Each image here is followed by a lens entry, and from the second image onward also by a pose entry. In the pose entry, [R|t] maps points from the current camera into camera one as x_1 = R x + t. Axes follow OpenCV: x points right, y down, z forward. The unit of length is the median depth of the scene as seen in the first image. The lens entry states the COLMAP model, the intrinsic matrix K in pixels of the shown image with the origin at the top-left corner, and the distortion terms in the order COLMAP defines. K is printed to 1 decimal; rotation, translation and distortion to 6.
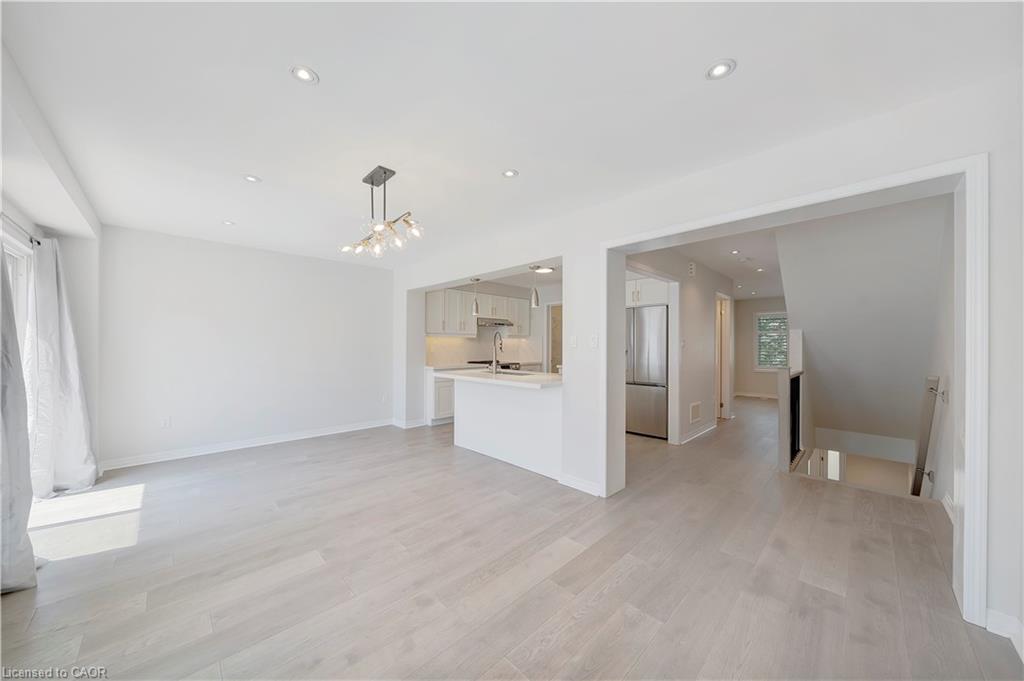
lens RADIAL K [[353.2, 0, 517.9], [0, 353.2, 343.3], [0, 0, 1]] dist [-0.008568, 0.000006]
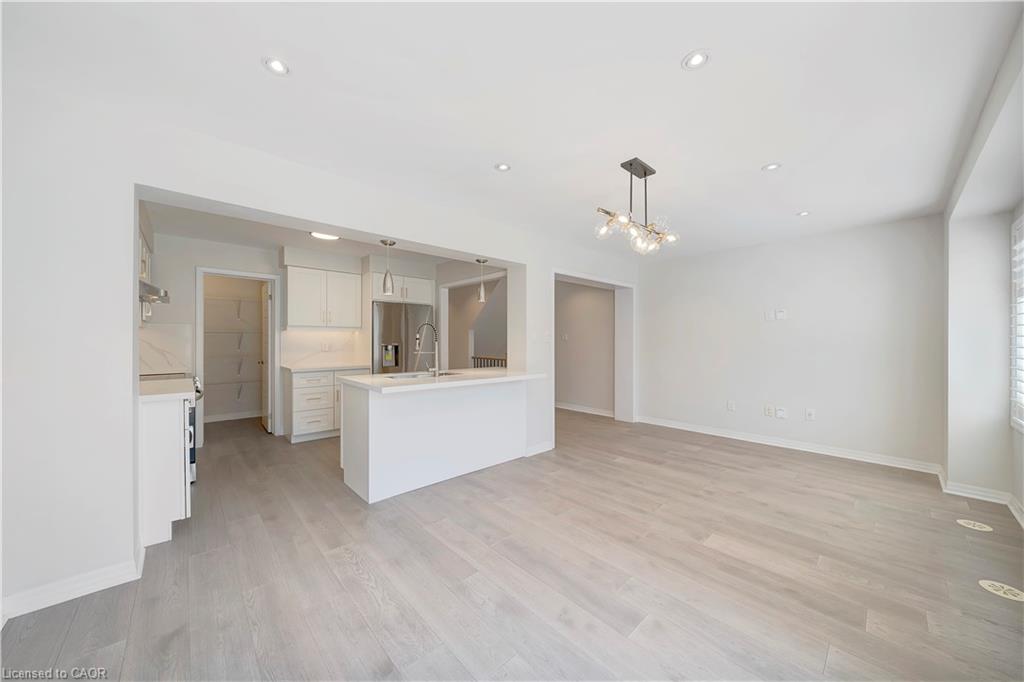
lens RADIAL K [[353.2, 0, 517.8], [0, 353.2, 342.6], [0, 0, 1]] dist [-0.008568, 0.000006]
pose [[0.032722, -0.007565, 0.999436, -1.449974], [-0.006183, 0.999951, 0.007772, 0.007336], [-0.999445, -0.006434, 0.032674, 1.366871]]
